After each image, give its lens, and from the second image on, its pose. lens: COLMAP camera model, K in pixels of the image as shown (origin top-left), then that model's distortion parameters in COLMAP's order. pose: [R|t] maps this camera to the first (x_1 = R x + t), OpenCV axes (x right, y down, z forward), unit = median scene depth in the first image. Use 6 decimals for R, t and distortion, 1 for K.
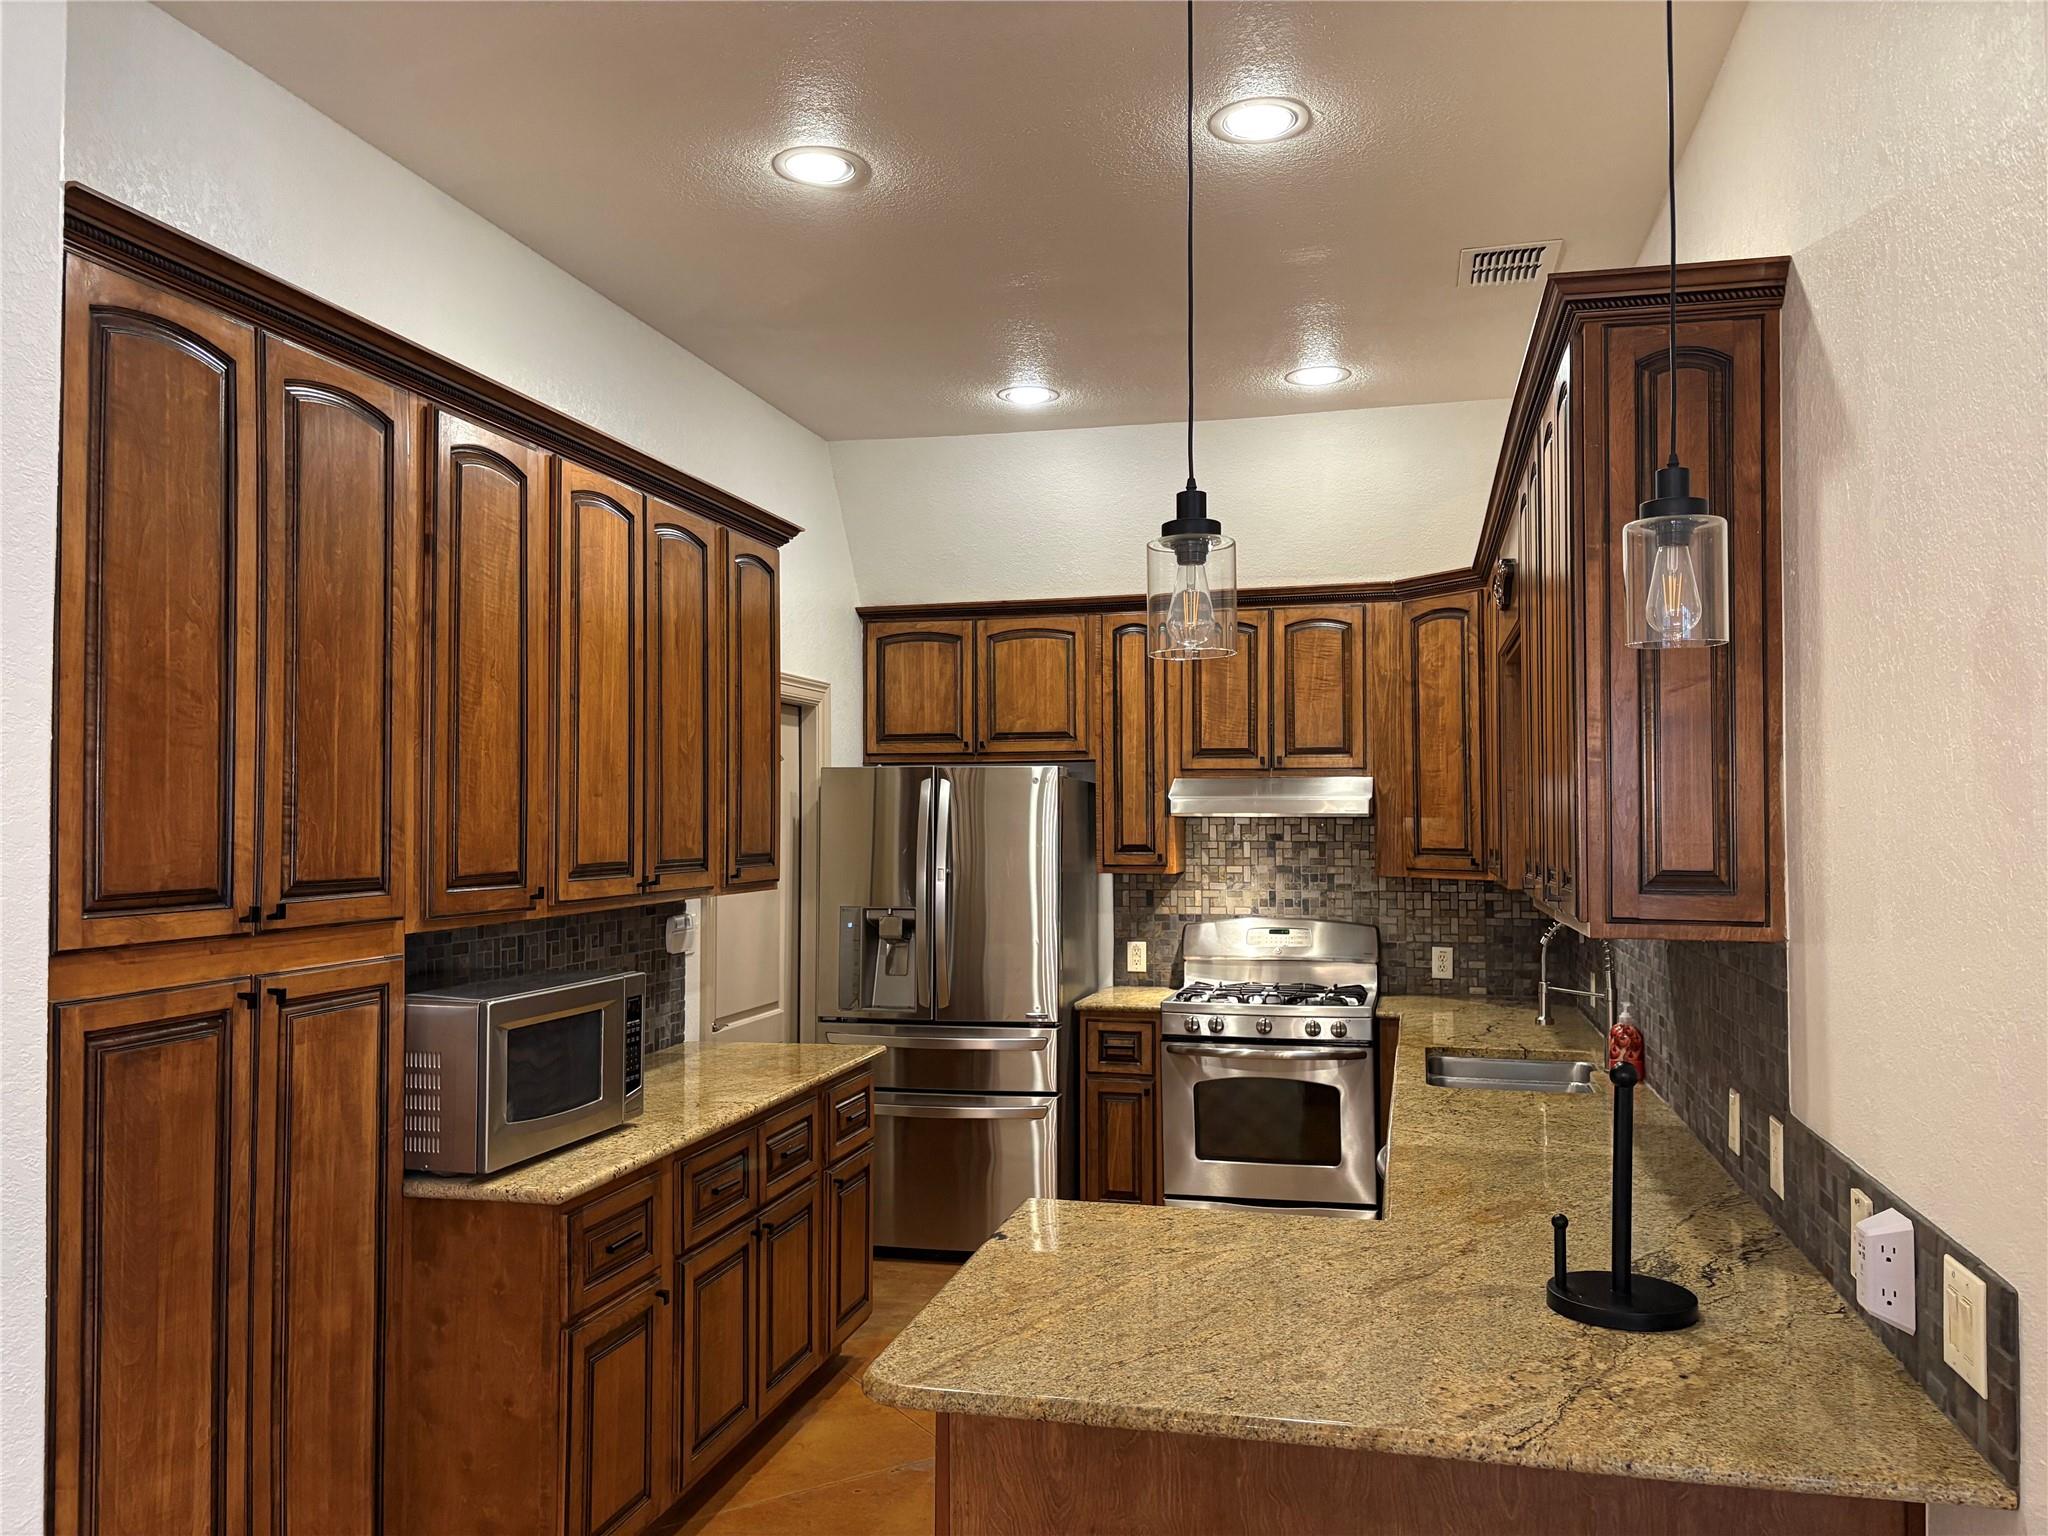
lens RADIAL K [[1524.5, 0, 1024.0], [0, 1524.5, 768.0], [0, 0, 1]] dist [0.033464, -0.063356]
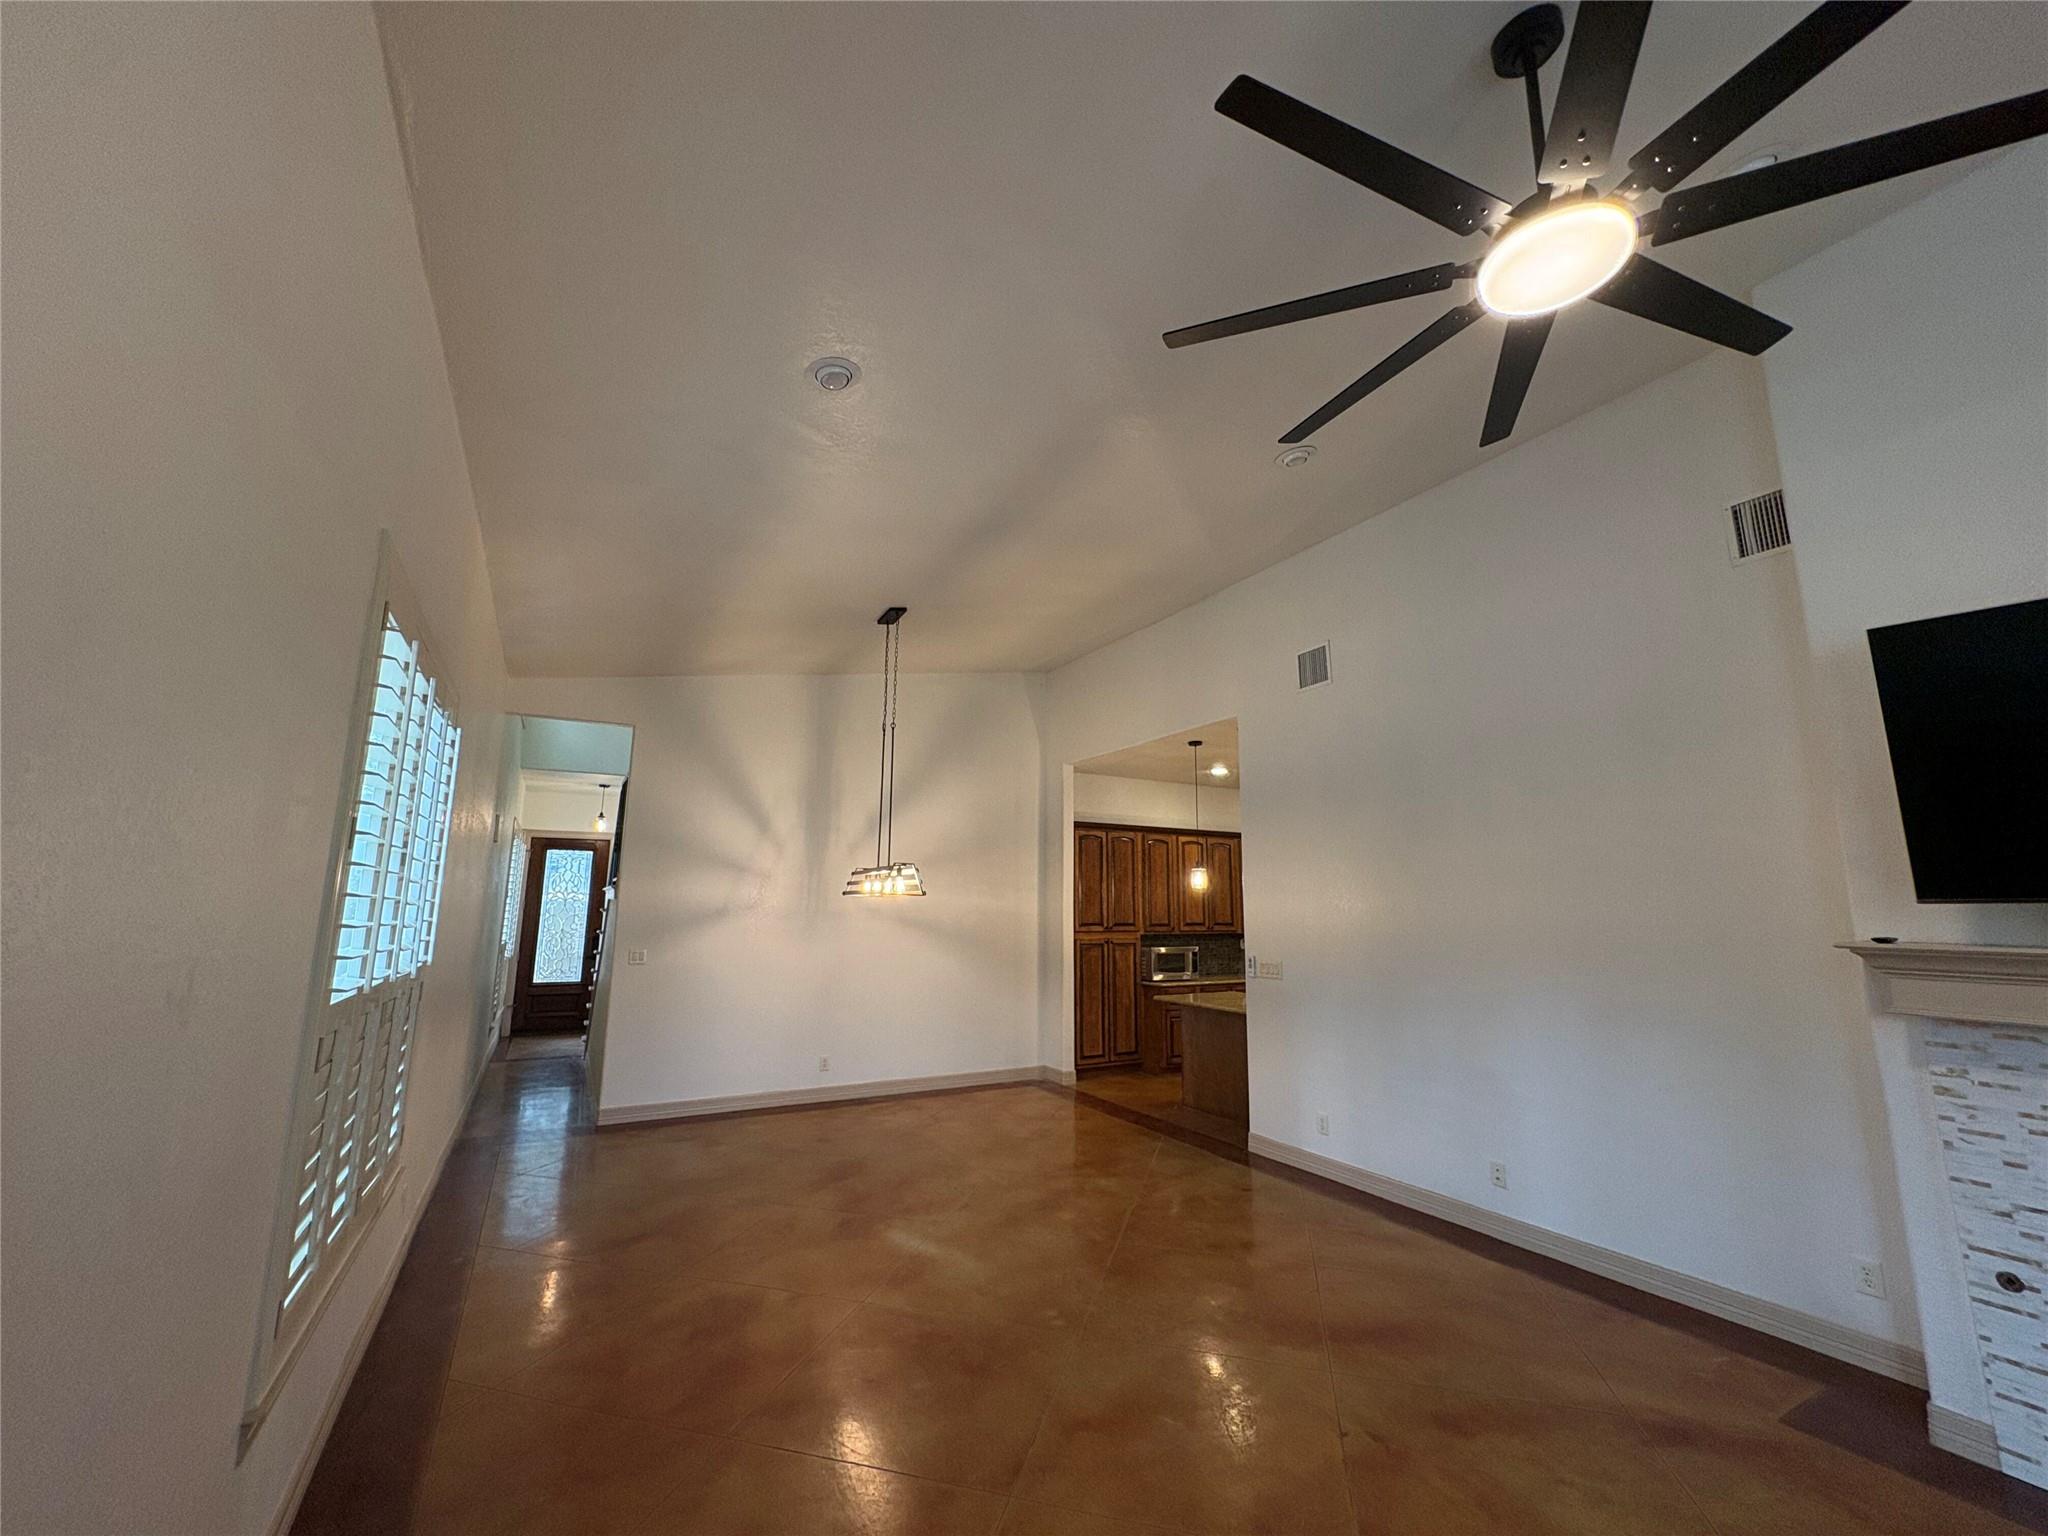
lens RADIAL K [[821.7, 0, 1024.0], [0, 821.7, 768.0], [0, 0, 1]] dist [-0.000666, 0.000024]
pose [[0.682166, -0.115827, -0.721966, 0.768828], [0.013985, 0.989260, -0.145495, -0.029045], [0.731064, 0.089155, 0.676459, -0.682376]]
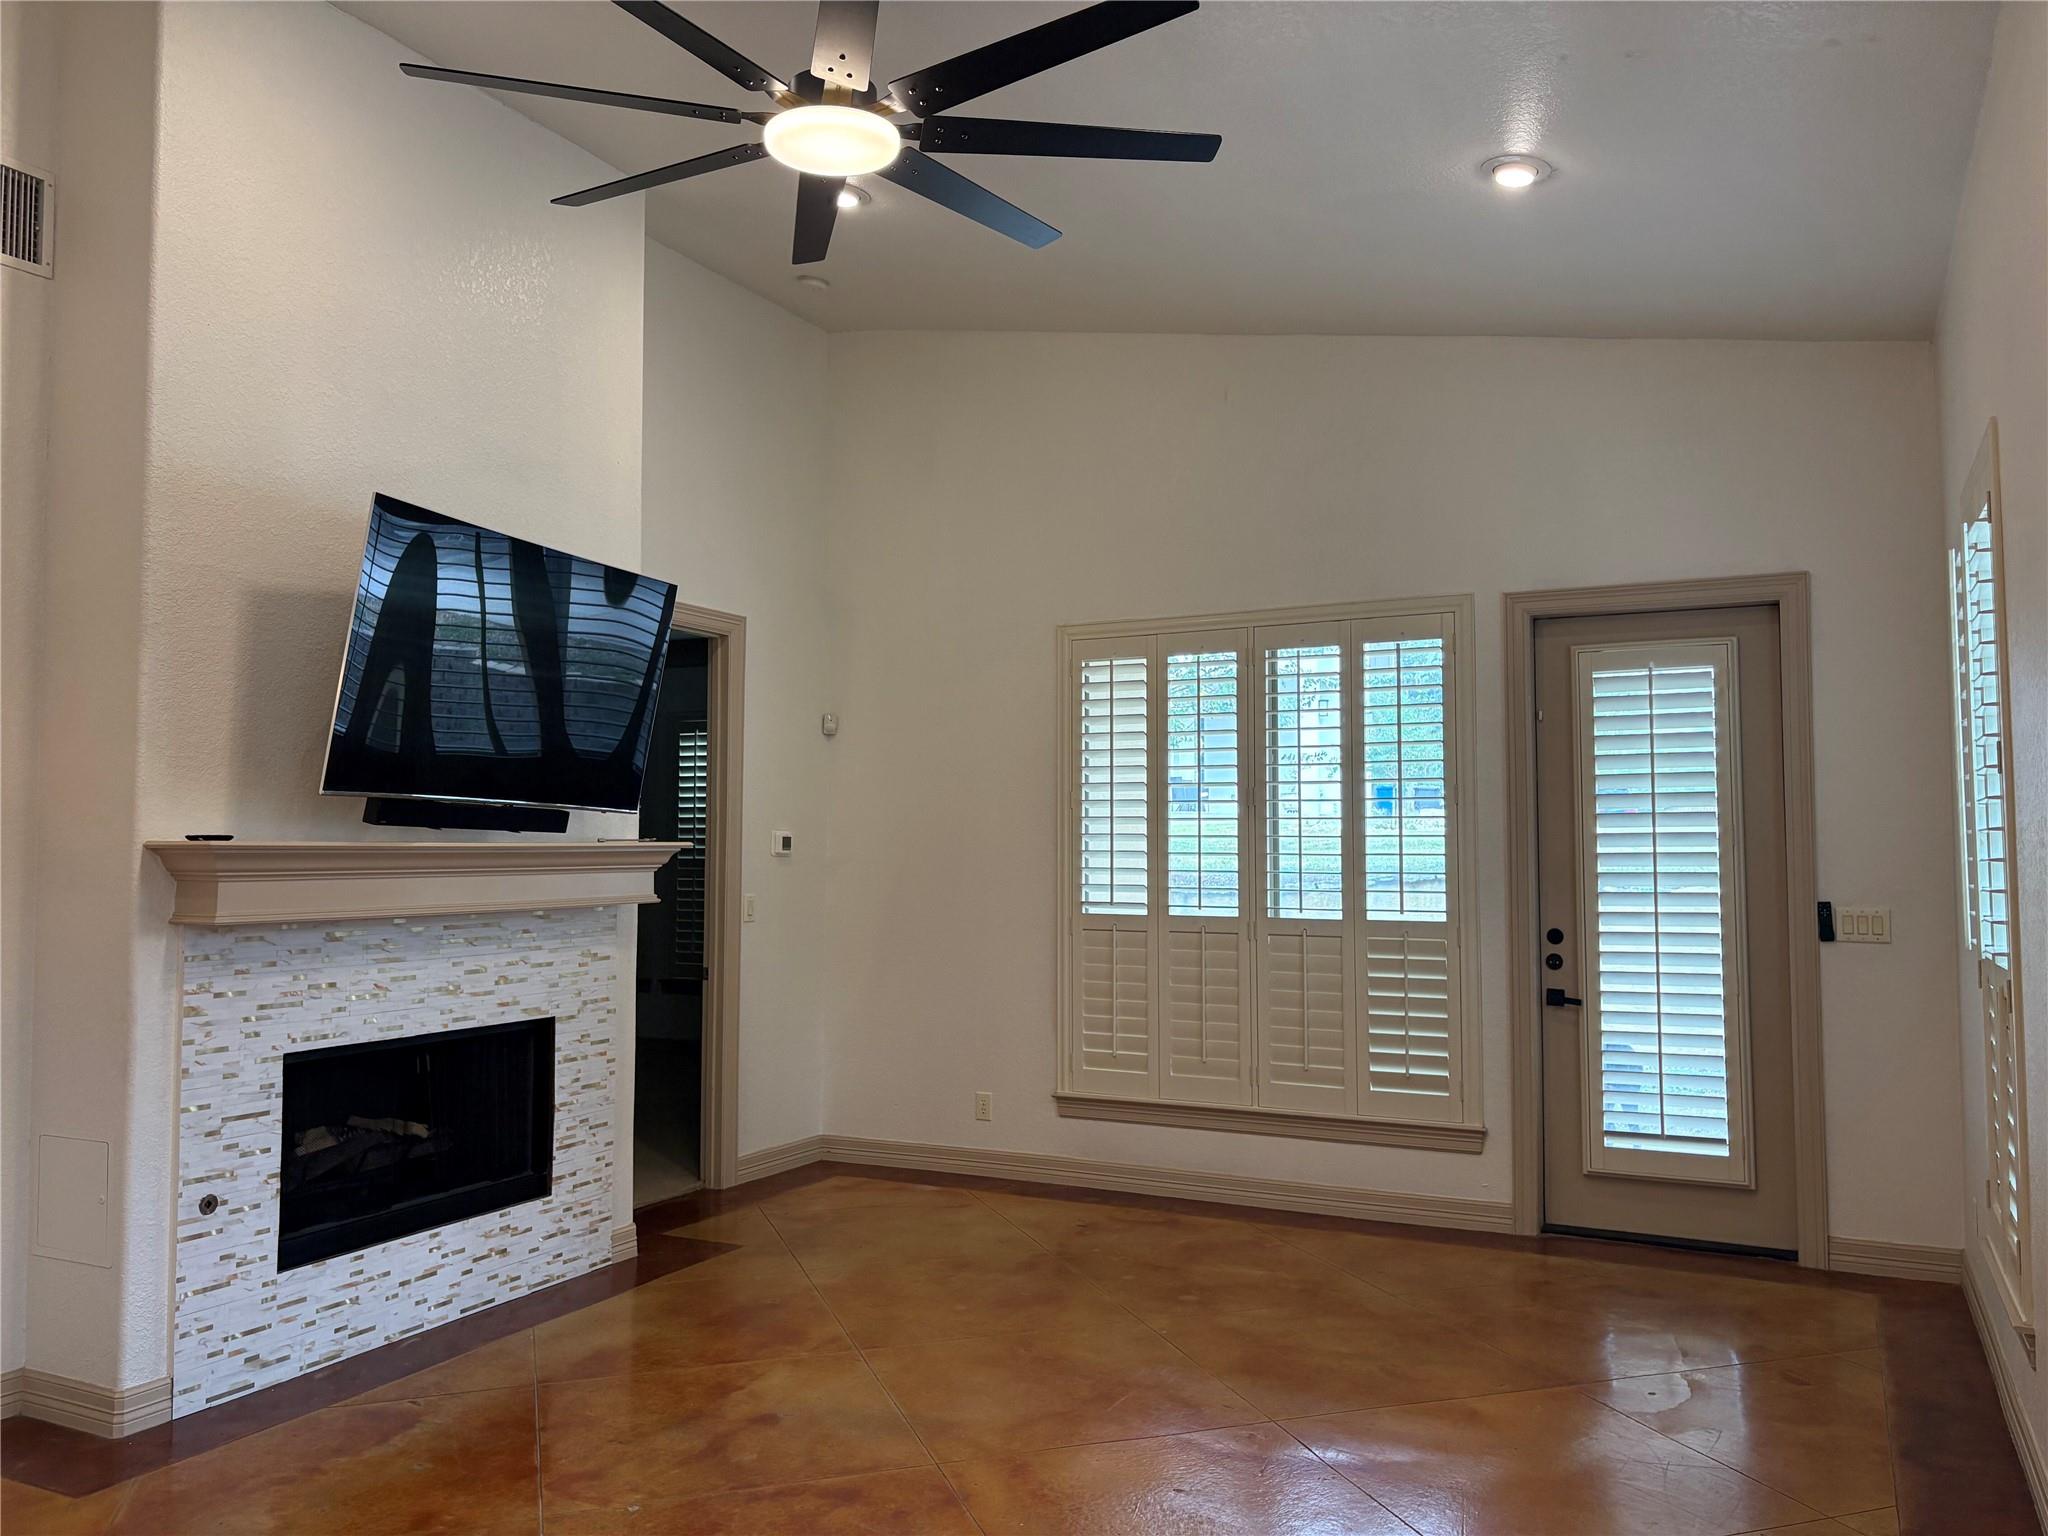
lens RADIAL K [[1524.5, 0, 1024.0], [0, 1524.5, 768.0], [0, 0, 1]] dist [0.033464, -0.063356]
pose [[0.229710, 0.049002, 0.972025, 0.132885], [-0.025722, 0.998689, -0.044268, -0.003735], [-0.972919, -0.014833, 0.230669, -0.532121]]
